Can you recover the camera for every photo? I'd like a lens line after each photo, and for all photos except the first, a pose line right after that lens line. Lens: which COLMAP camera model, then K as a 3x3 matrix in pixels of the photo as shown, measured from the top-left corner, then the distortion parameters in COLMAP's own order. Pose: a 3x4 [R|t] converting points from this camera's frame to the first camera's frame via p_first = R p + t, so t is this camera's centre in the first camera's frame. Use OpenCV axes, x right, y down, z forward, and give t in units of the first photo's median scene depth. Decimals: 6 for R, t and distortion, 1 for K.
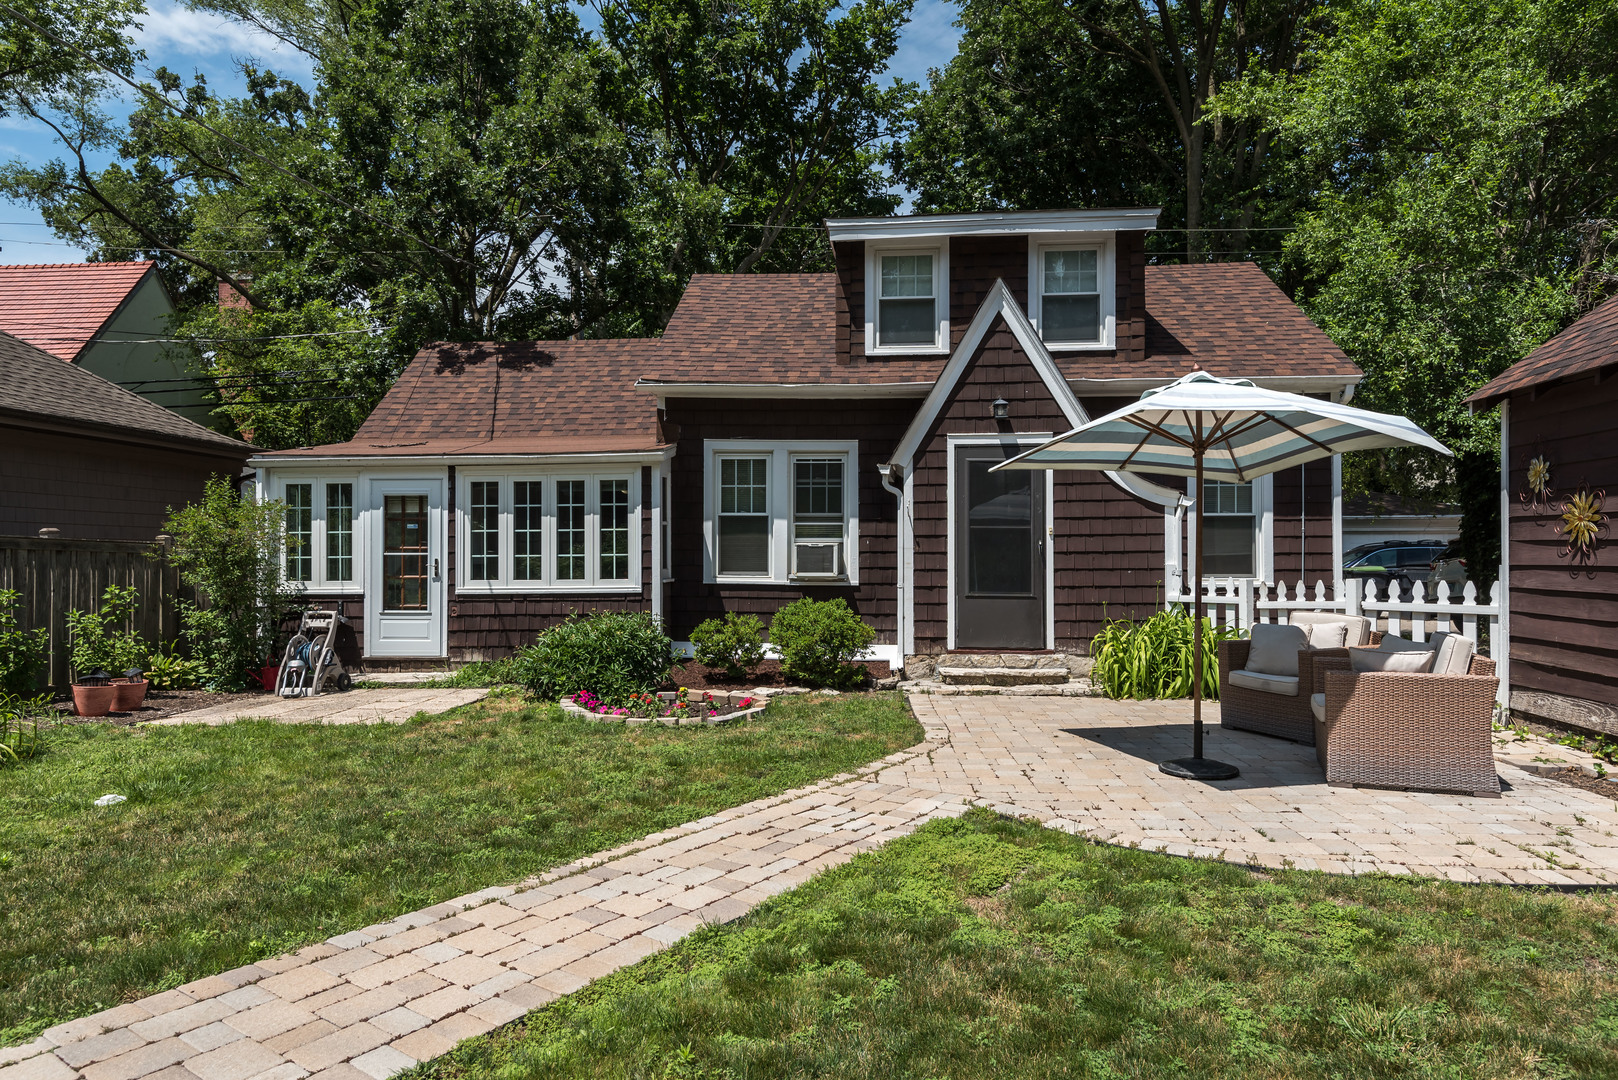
lens RADIAL K [[1028.2, 0, 809.0], [0, 1028.2, 540.0], [0, 0, 1]] dist [0.043894, -0.000426]
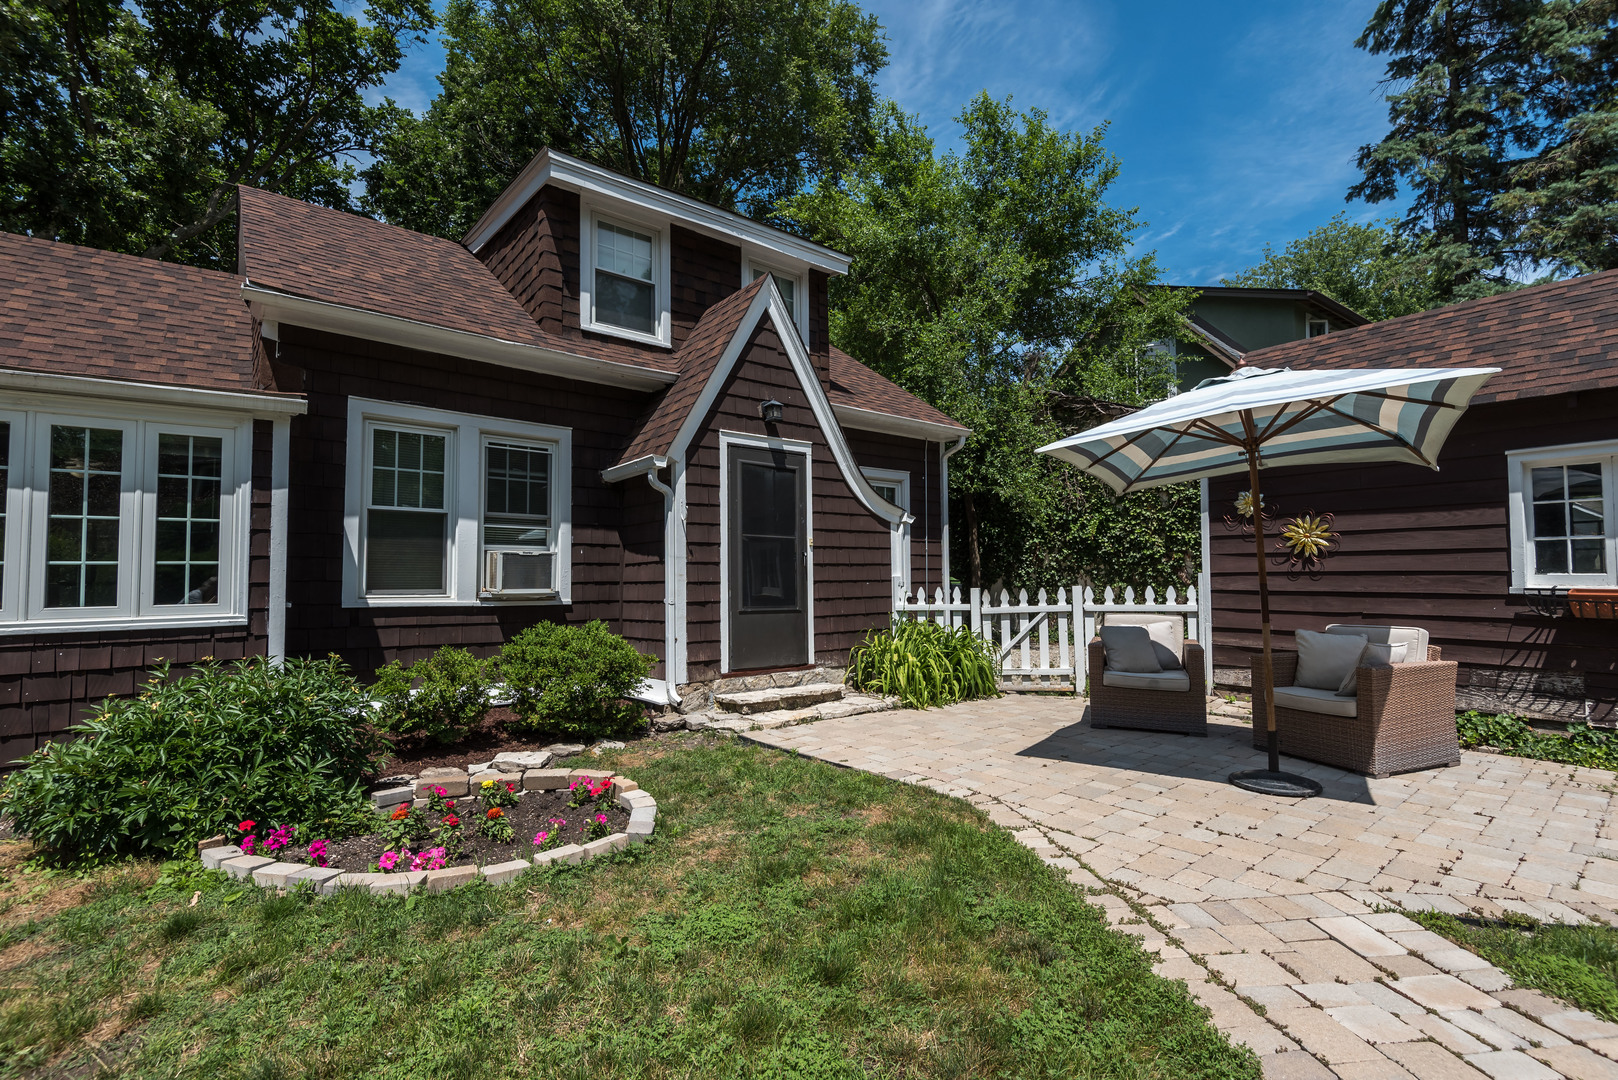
lens RADIAL K [[744.7, 0, 809.0], [0, 744.7, 540.0], [0, 0, 1]] dist [0.052809, -0.037618]
pose [[0.728068, 0.034895, 0.684617, -0.229130], [-0.006033, 0.998991, -0.044503, 0.018910], [-0.685479, 0.028271, 0.727544, 0.443972]]
